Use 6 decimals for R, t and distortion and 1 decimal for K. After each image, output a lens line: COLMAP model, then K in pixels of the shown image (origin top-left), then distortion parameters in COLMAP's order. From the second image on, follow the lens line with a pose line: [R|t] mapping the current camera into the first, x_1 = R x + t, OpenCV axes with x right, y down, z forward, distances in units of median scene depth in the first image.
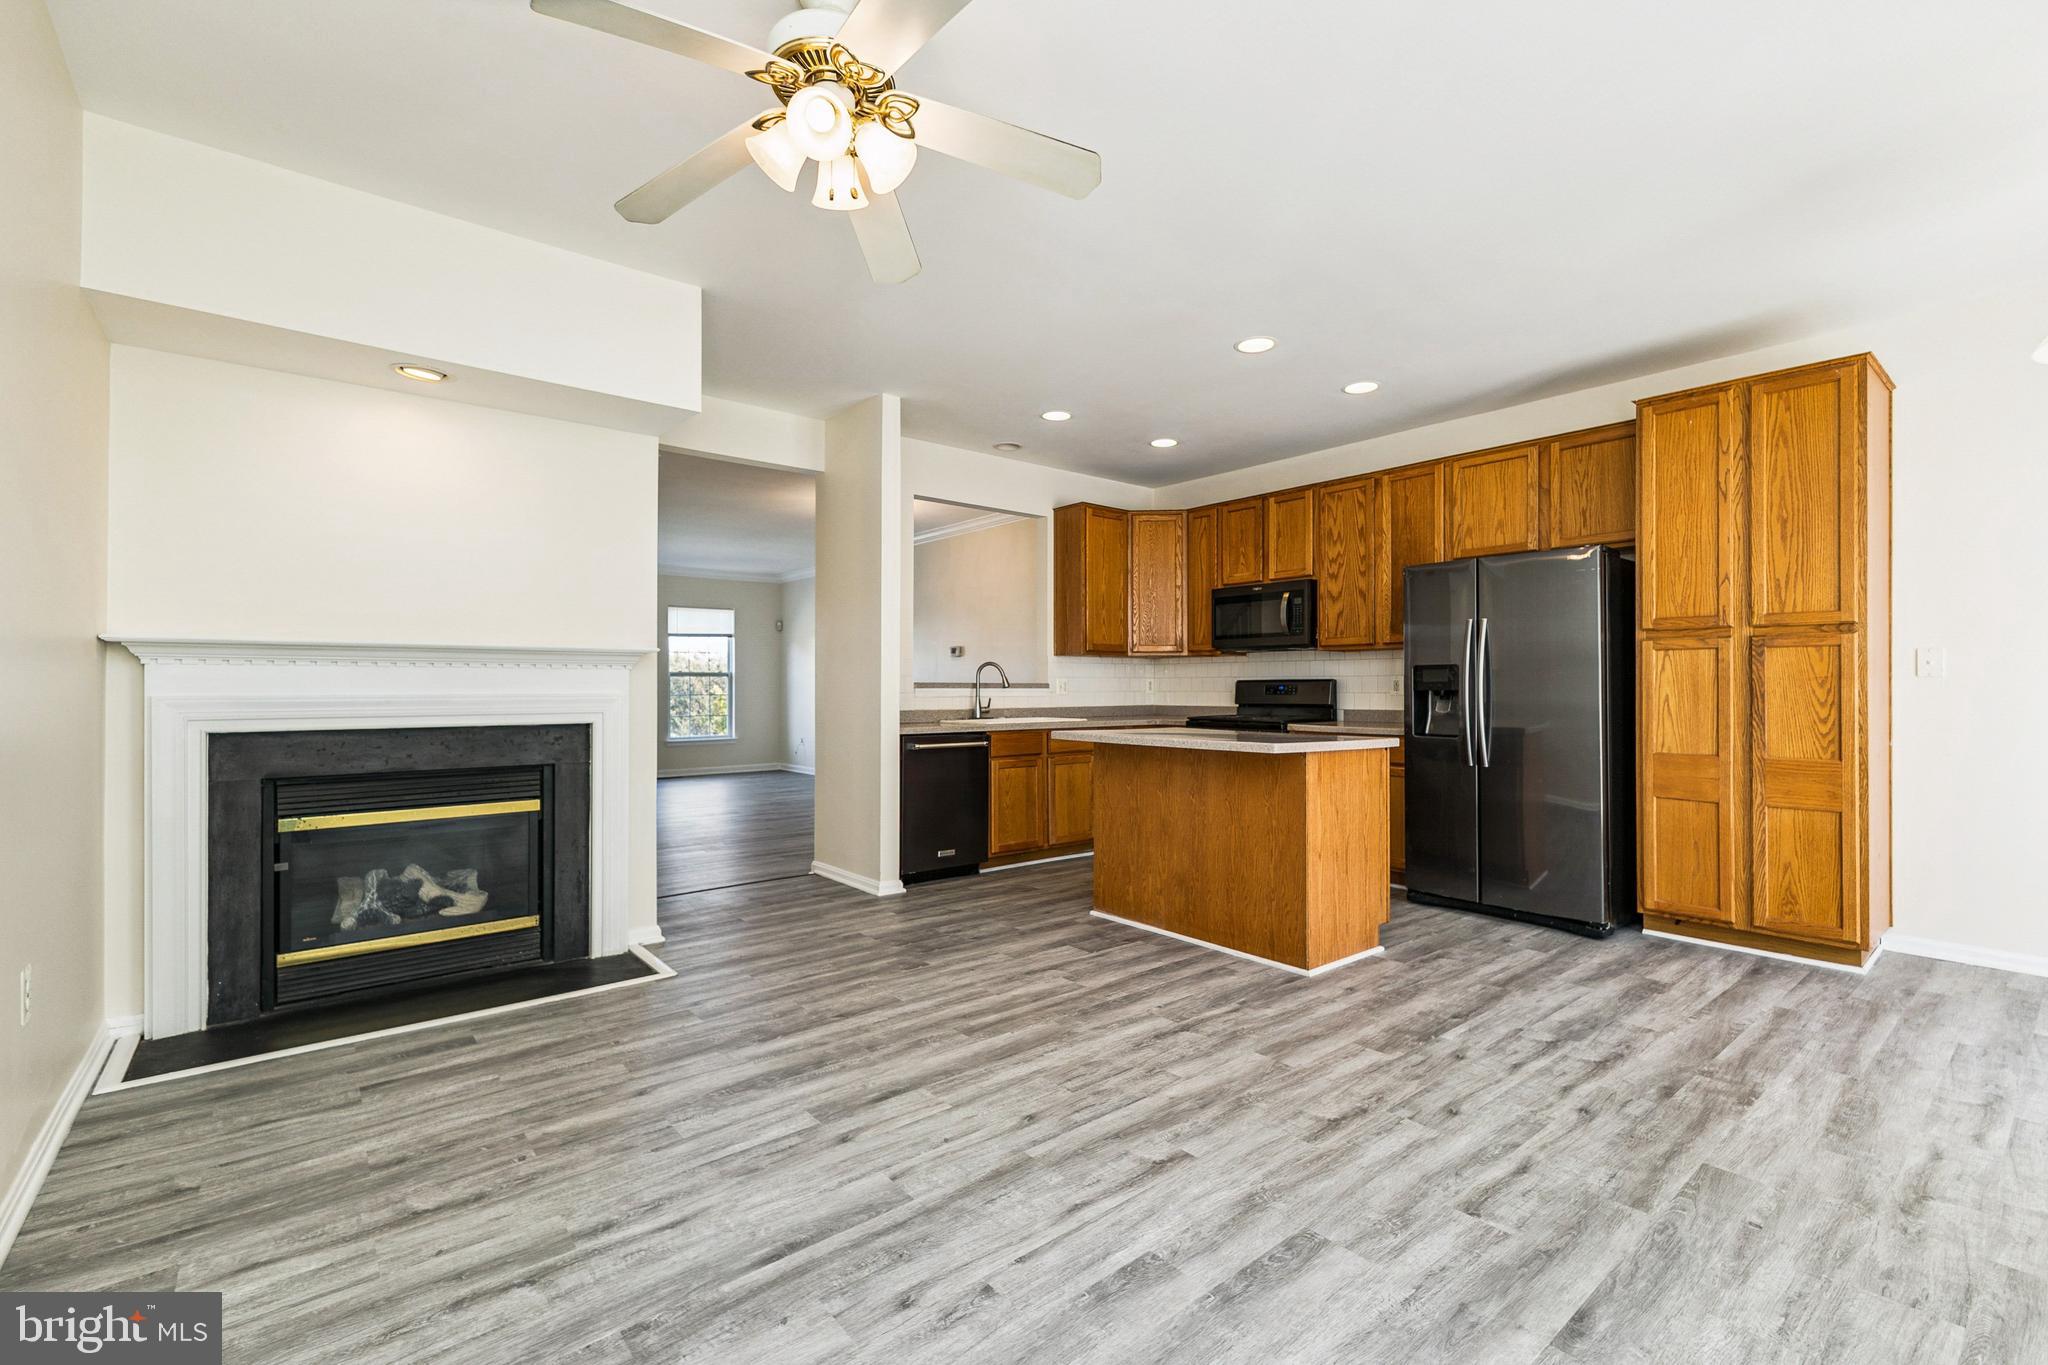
lens RADIAL K [[906.6, 0, 1012.4], [0, 906.6, 681.9], [0, 0, 1]] dist [0.026201, -0.009245]
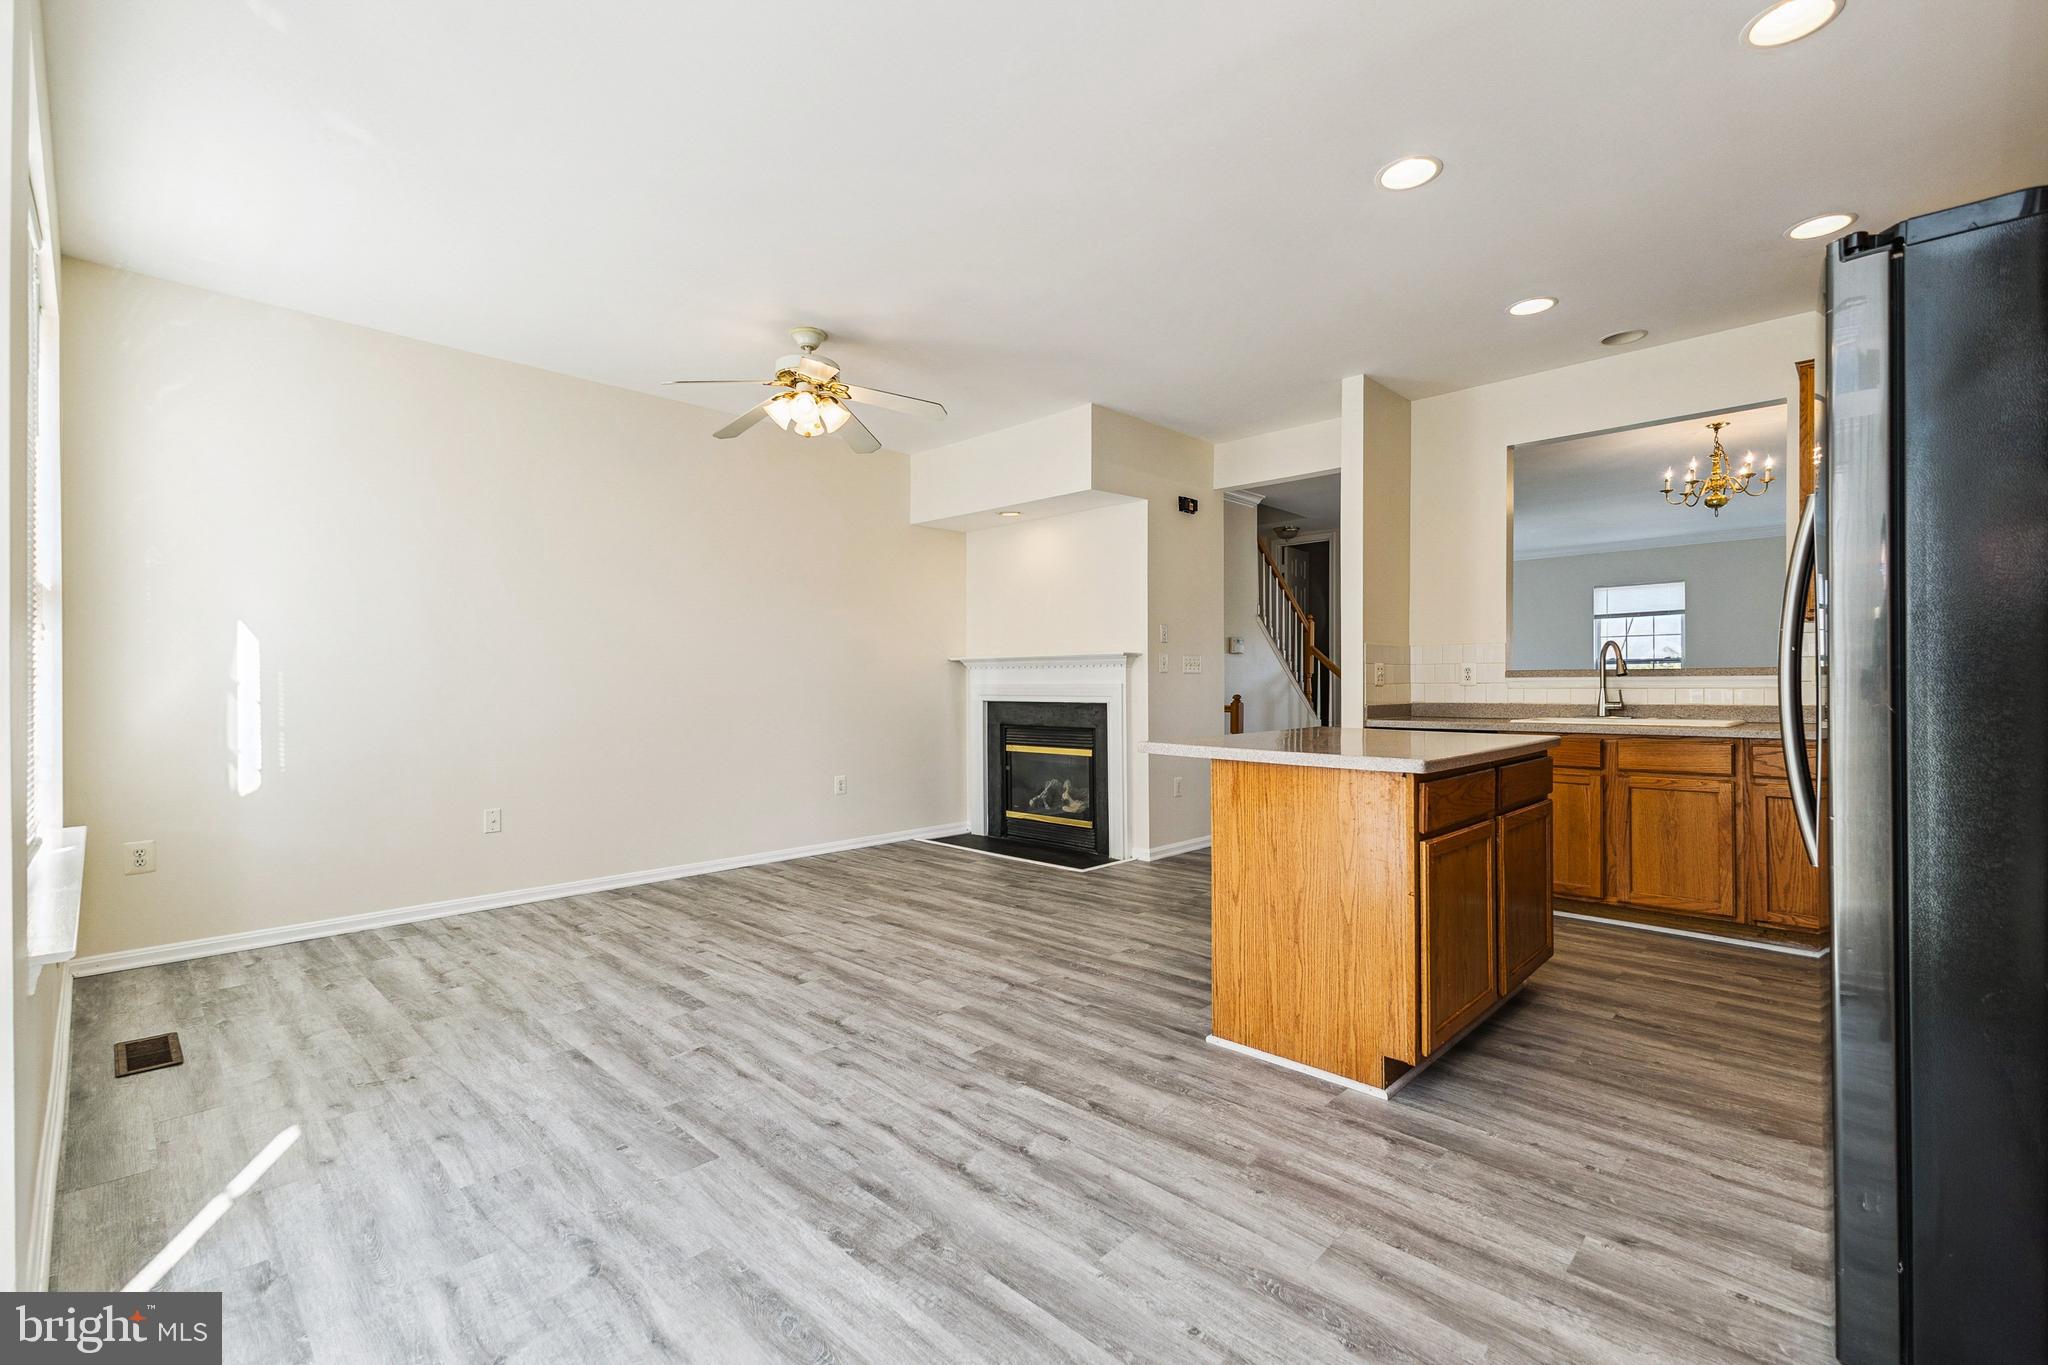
lens RADIAL K [[891.8, 0, 1024.0], [0, 891.8, 682.5], [0, 0, 1]] dist [0.001061, 0.000259]
pose [[0.102411, -0.000413, -0.994742, 1.011940], [0.011946, 0.999928, 0.000814, 0.008439], [0.994670, -0.011966, 0.102409, 0.717504]]
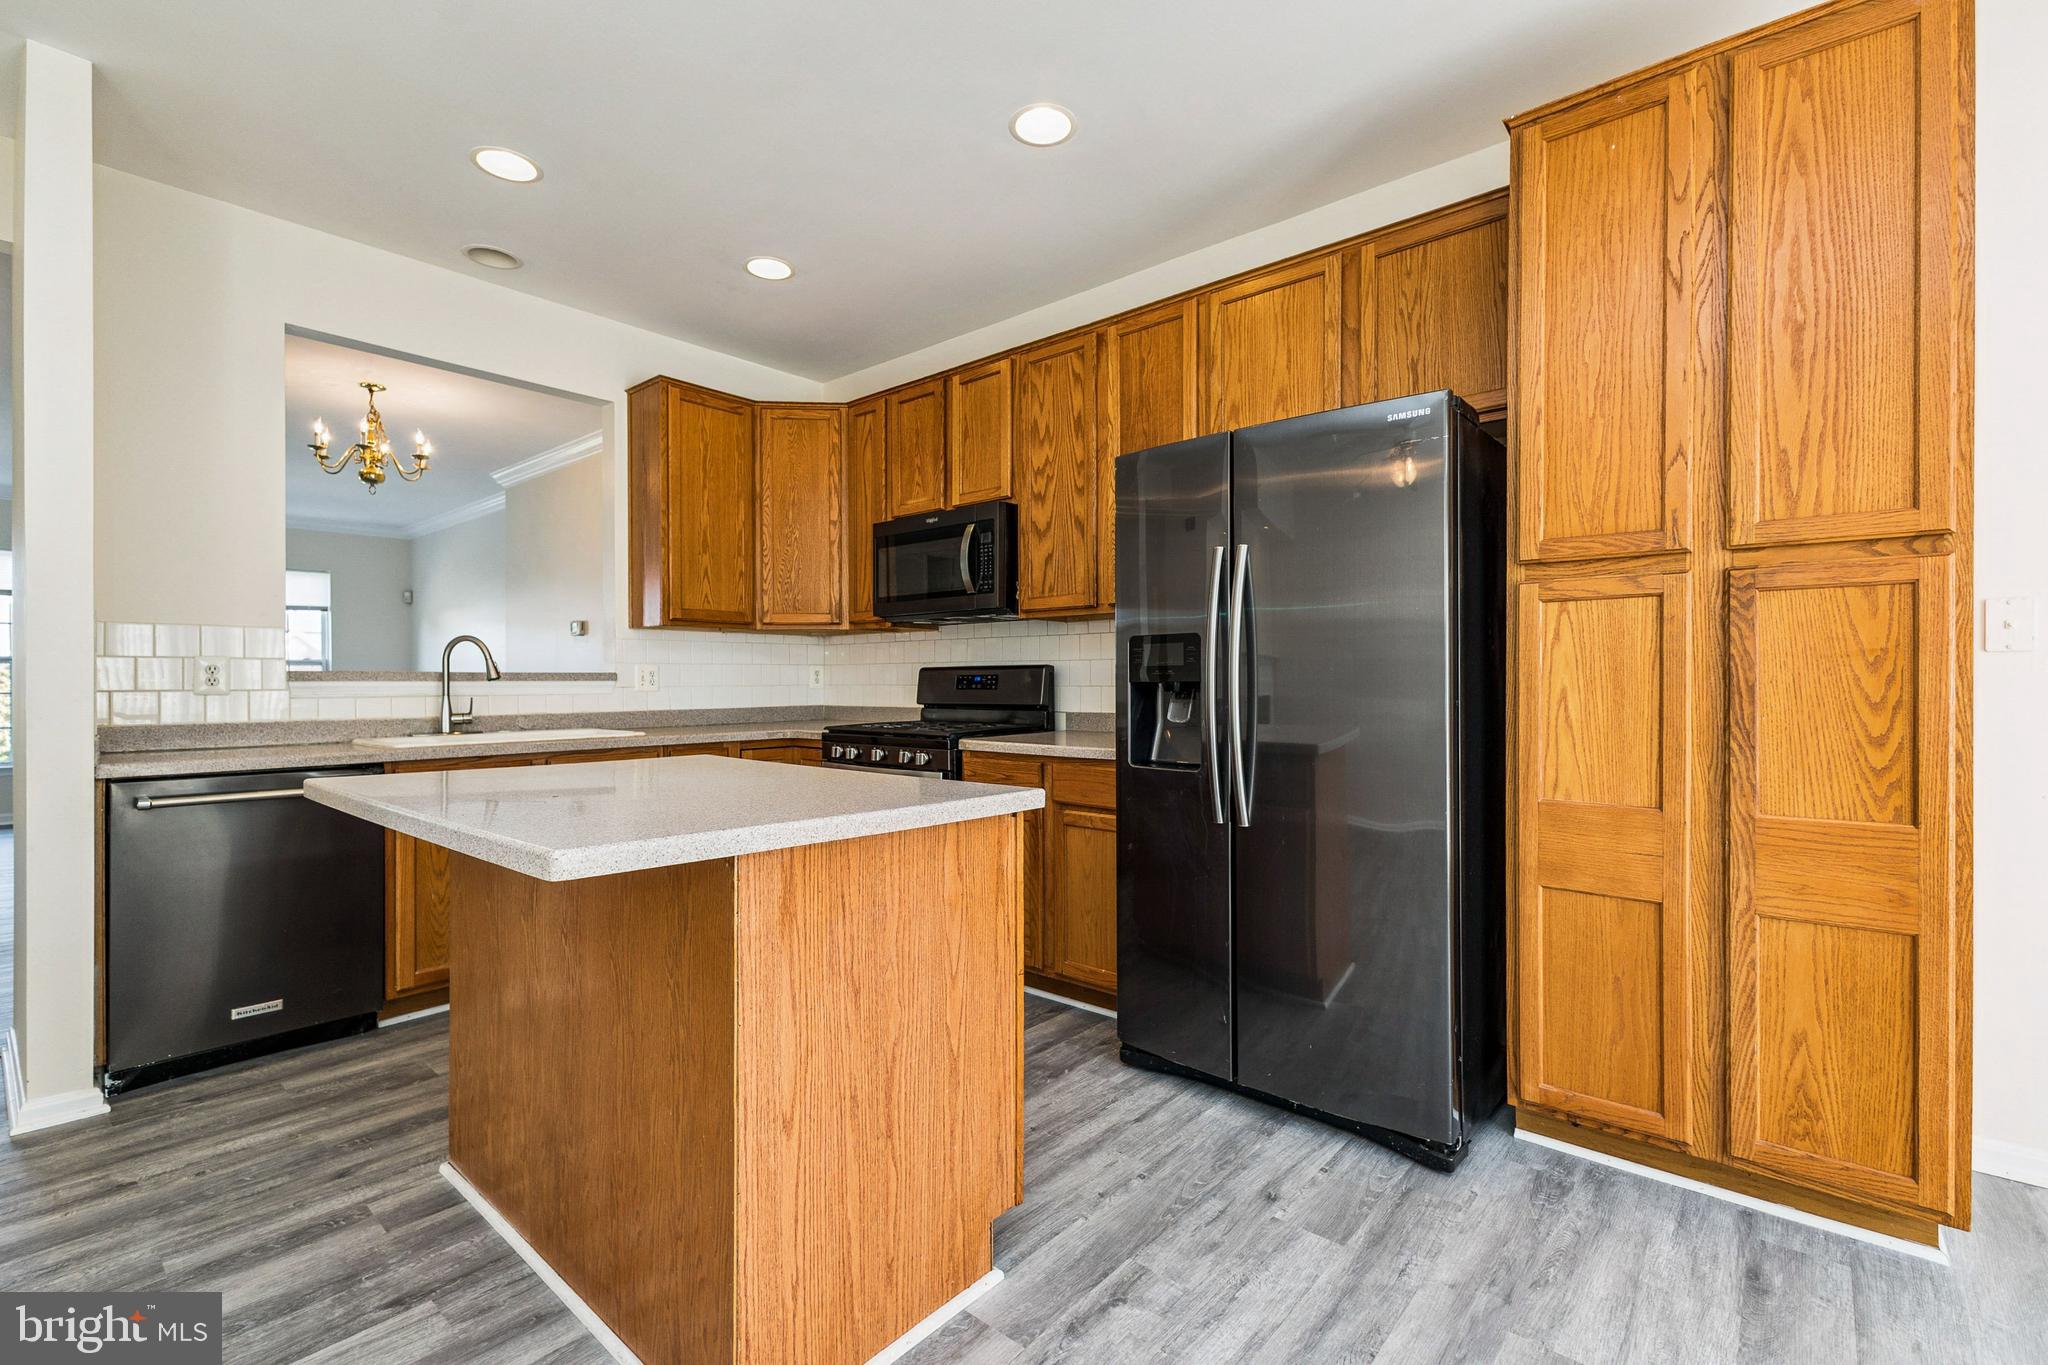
lens RADIAL K [[907.2, 0, 1020.2], [0, 907.2, 689.5], [0, 0, 1]] dist [0.009637, -0.000514]
pose [[0.985931, -0.004747, 0.167085, 0.354147], [0.002292, 0.999887, 0.014883, 0.006970], [-0.167137, -0.014290, 0.985830, 0.590952]]
